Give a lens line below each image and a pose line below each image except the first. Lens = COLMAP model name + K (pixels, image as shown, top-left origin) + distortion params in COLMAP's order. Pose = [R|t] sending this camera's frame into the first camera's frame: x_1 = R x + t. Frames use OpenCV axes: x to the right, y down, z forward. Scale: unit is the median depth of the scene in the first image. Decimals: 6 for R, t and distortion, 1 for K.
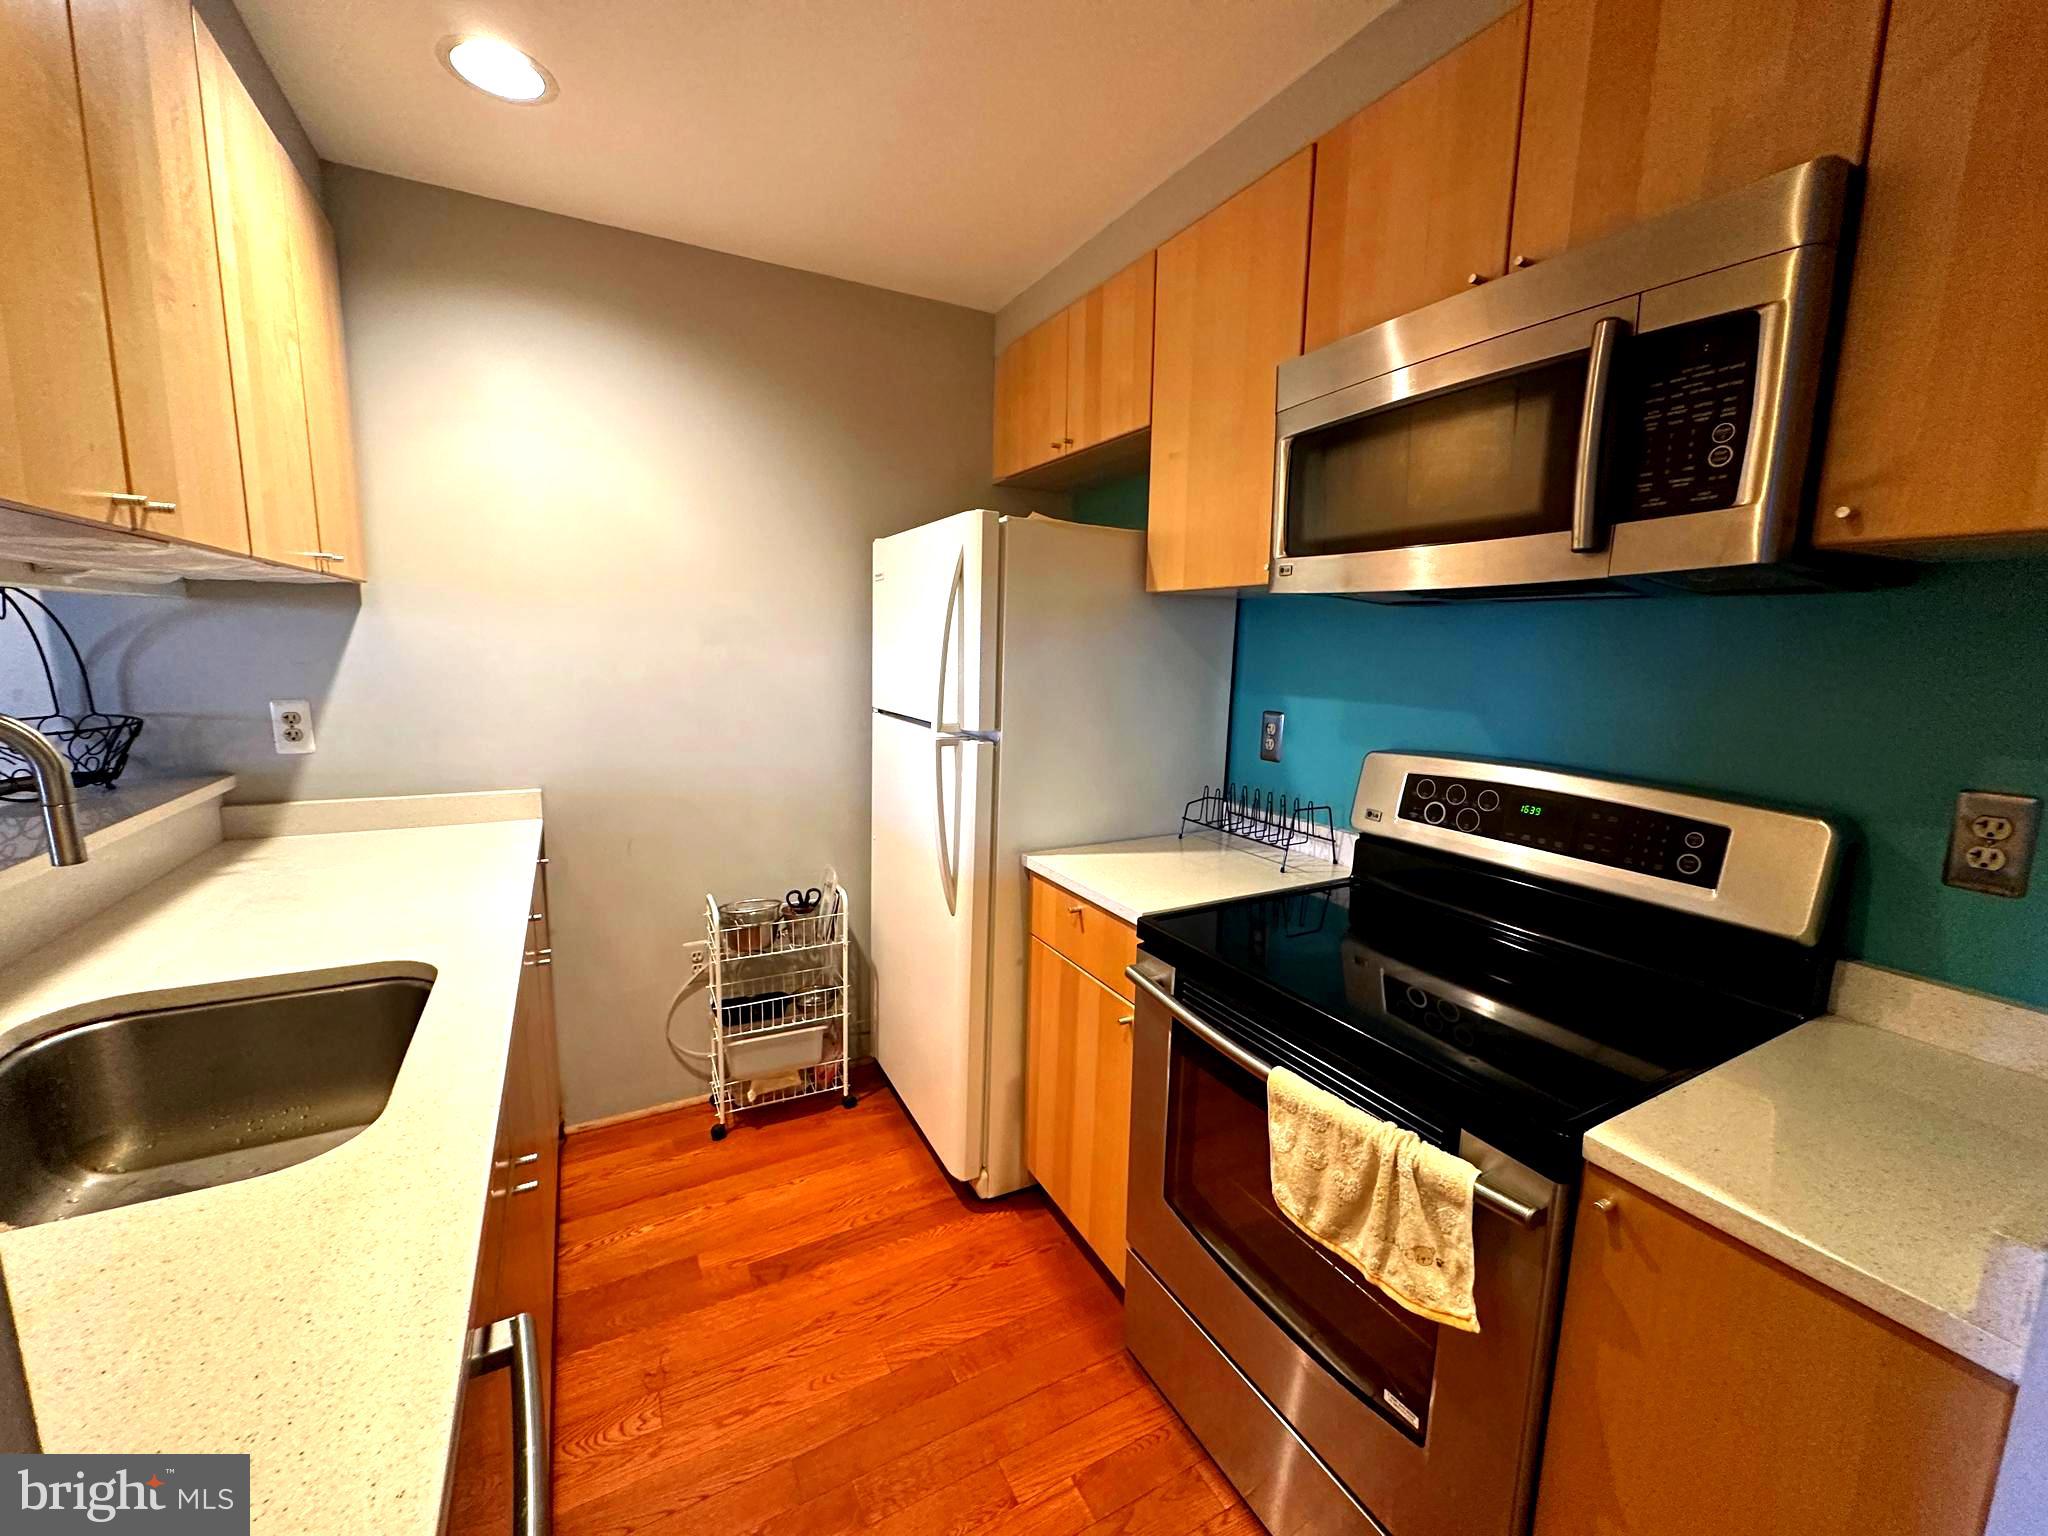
lens RADIAL K [[814.2, 0, 1024.0], [0, 814.2, 768.0], [0, 0, 1]] dist [-0.006243, 0.000124]
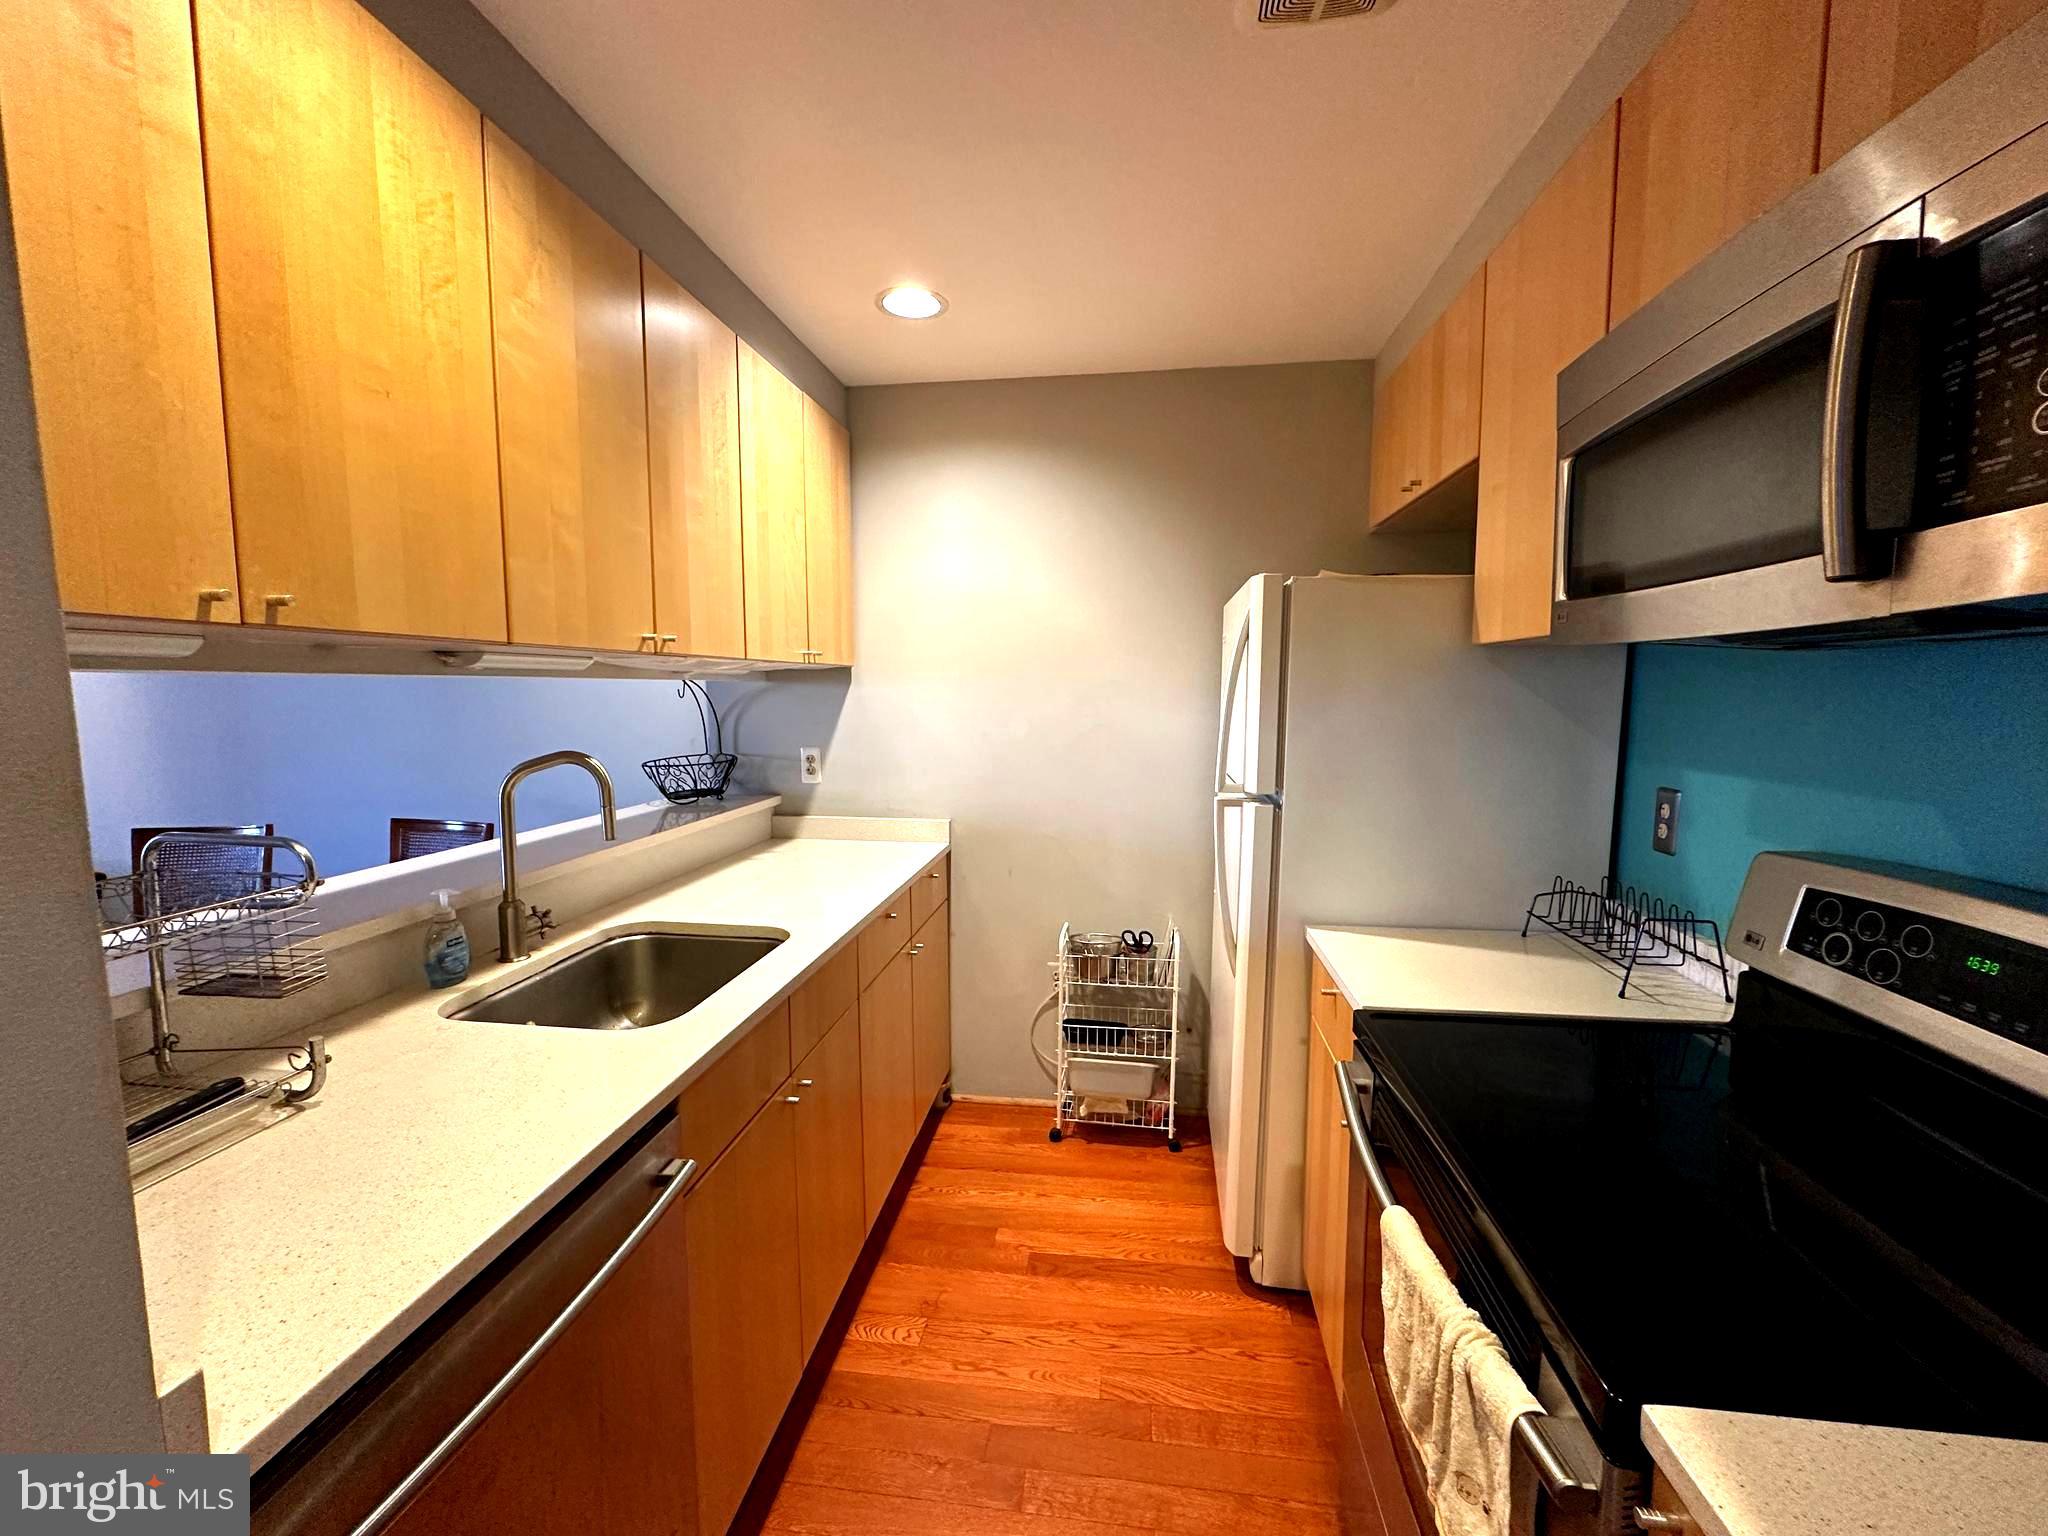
lens RADIAL K [[814.2, 0, 1024.0], [0, 814.2, 768.0], [0, 0, 1]] dist [-0.006243, 0.000124]
pose [[0.807247, 0.036311, -0.589096, 0.288654], [-0.071848, 0.996728, -0.037018, -0.018534], [0.585824, 0.072208, 0.807215, 0.030443]]
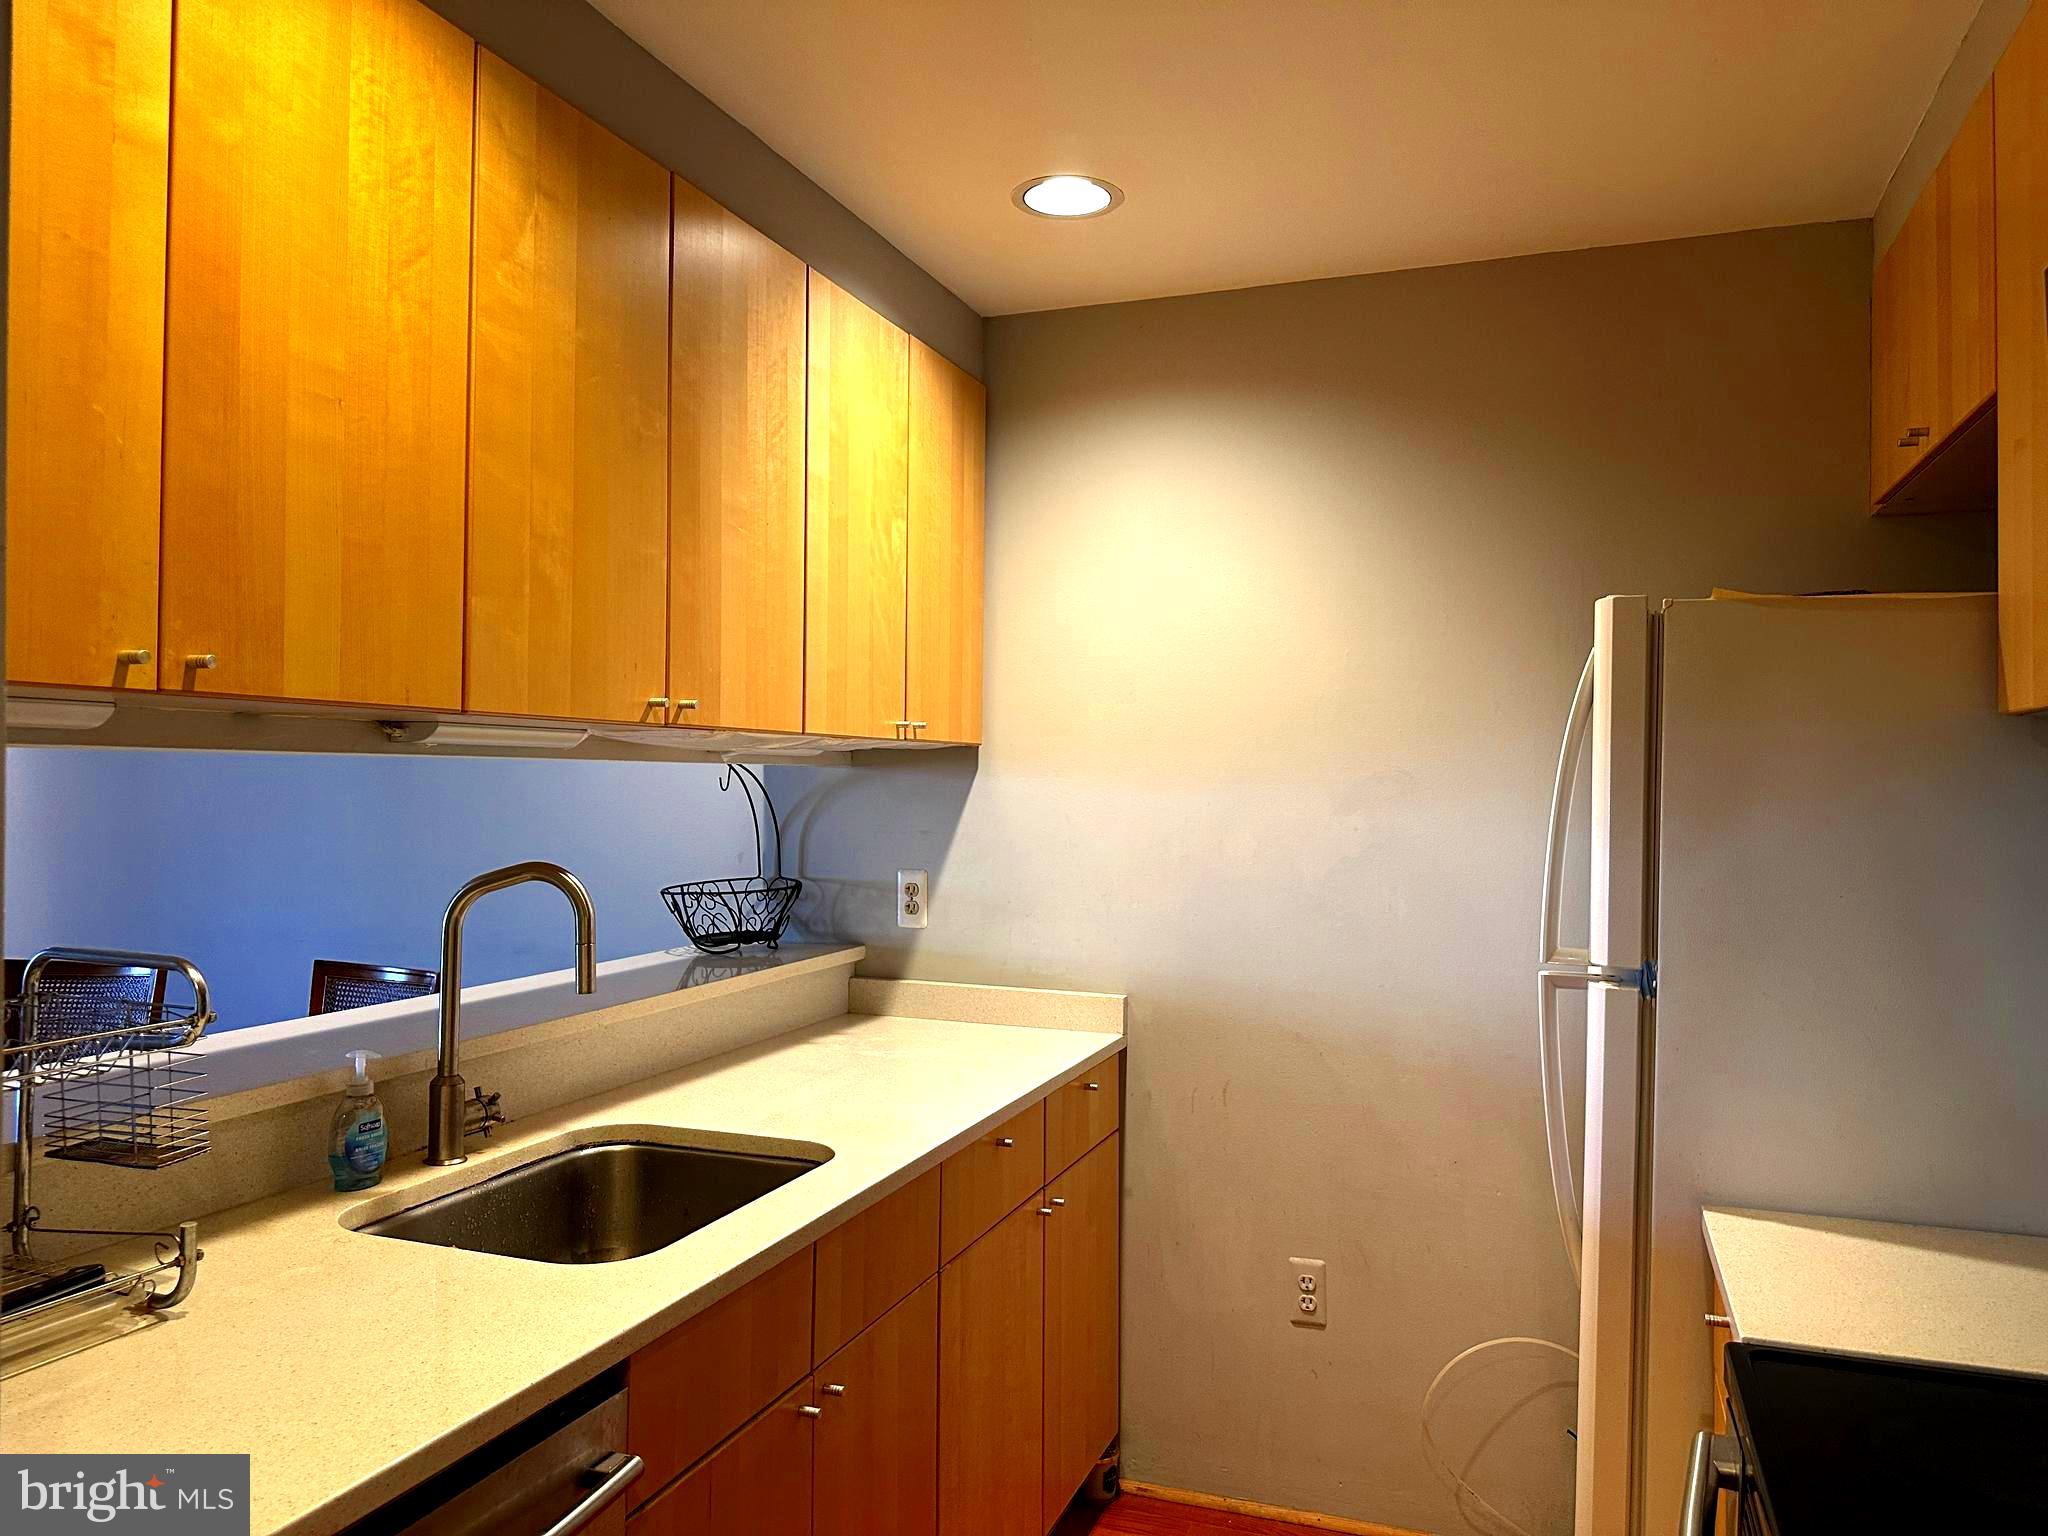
lens RADIAL K [[1437.5, 0, 1024.0], [0, 1437.5, 768.0], [0, 0, 1]] dist [0.079401, -0.103262]
pose [[0.656610, -0.018924, -0.753993, 0.437473], [-0.111881, 0.986182, -0.122182, -0.011405], [0.745886, 0.164583, 0.645420, 0.002964]]
